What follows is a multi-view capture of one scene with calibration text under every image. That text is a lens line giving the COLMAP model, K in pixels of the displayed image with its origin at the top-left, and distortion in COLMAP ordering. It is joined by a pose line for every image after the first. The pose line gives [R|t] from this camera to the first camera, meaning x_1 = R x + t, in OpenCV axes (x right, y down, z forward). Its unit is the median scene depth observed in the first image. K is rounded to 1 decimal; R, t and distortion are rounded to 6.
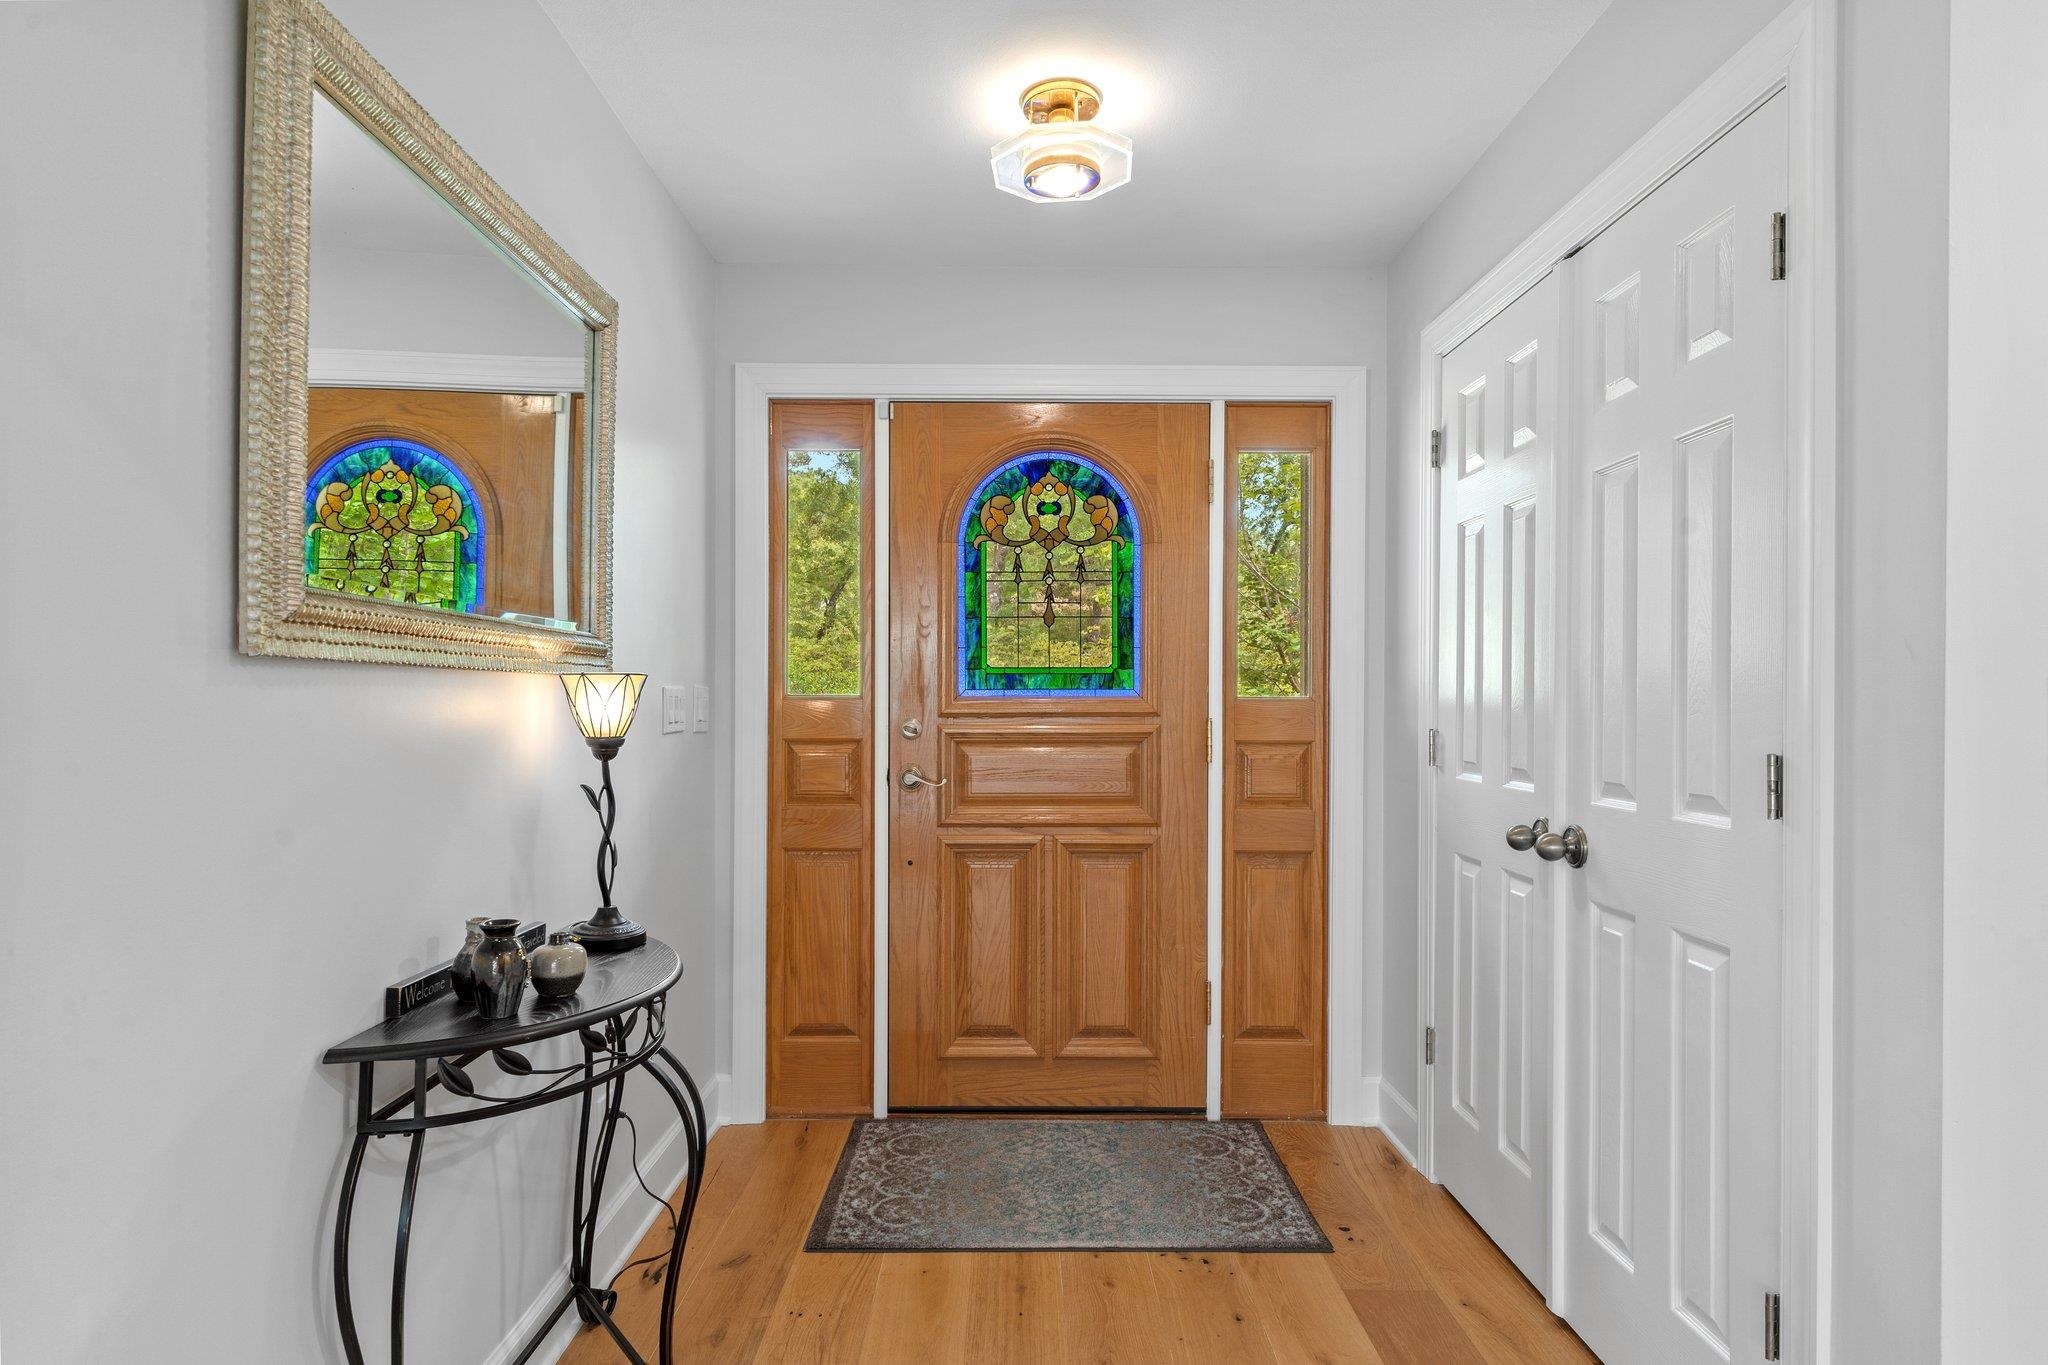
lens RADIAL K [[1104.6, 0, 1017.3], [0, 1104.6, 701.1], [0, 0, 1]] dist [0.000366, 0.000044]
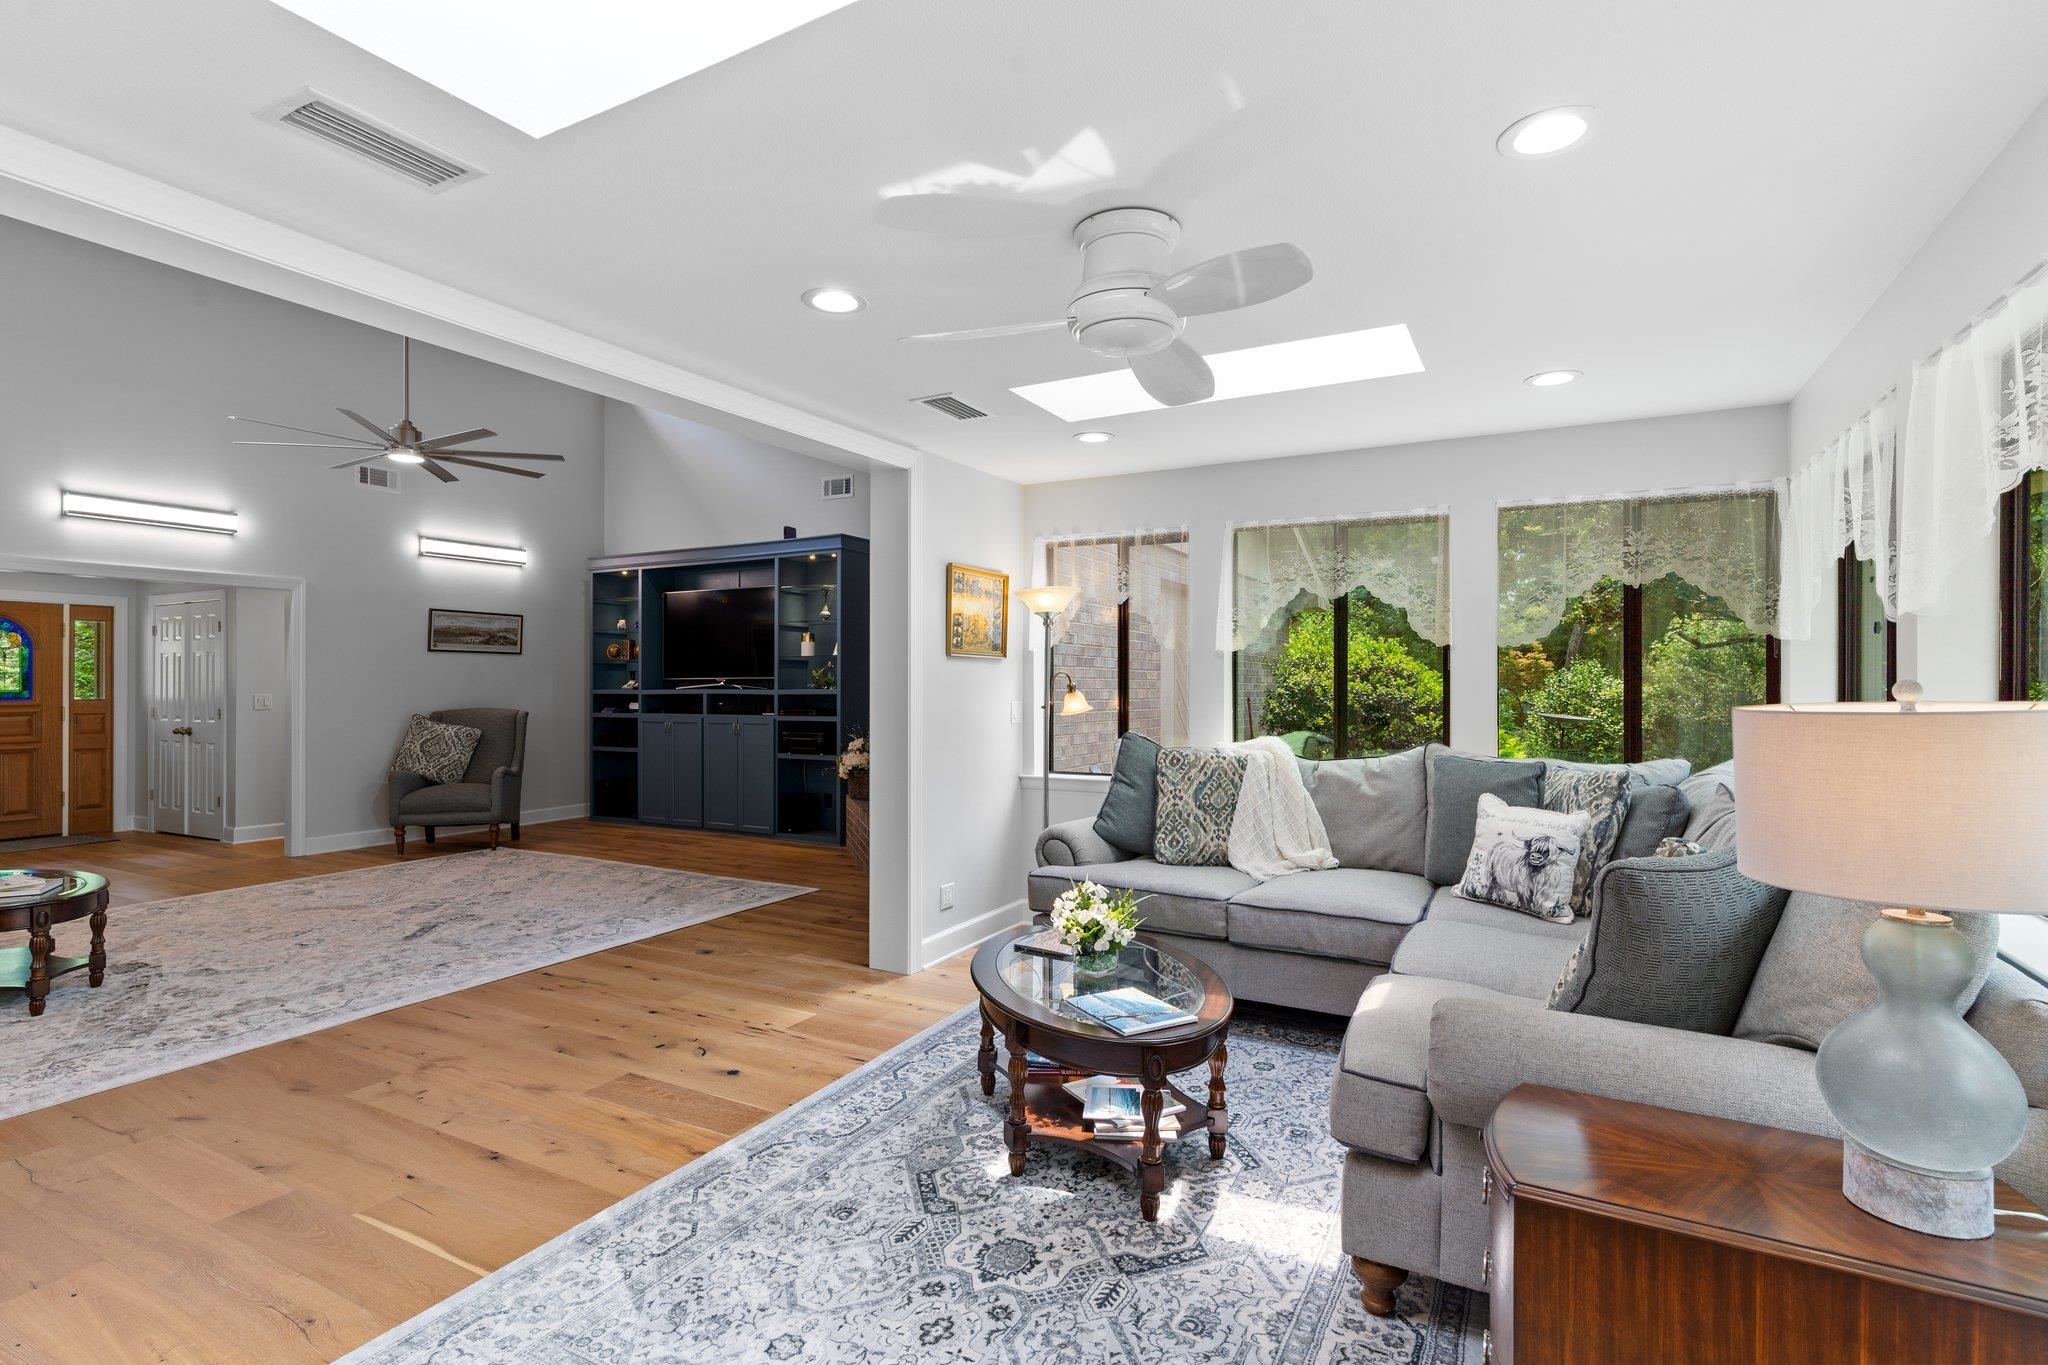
lens RADIAL K [[984.0, 0, 1021.4], [0, 984.0, 680.7], [0, 0, 1]] dist [0.001932, -0.000659]
pose [[0.482484, -0.000594, 0.875905, -0.942600], [0.007478, 0.999966, -0.003441, -0.027583], [-0.875873, 0.008210, 0.482472, -2.667433]]
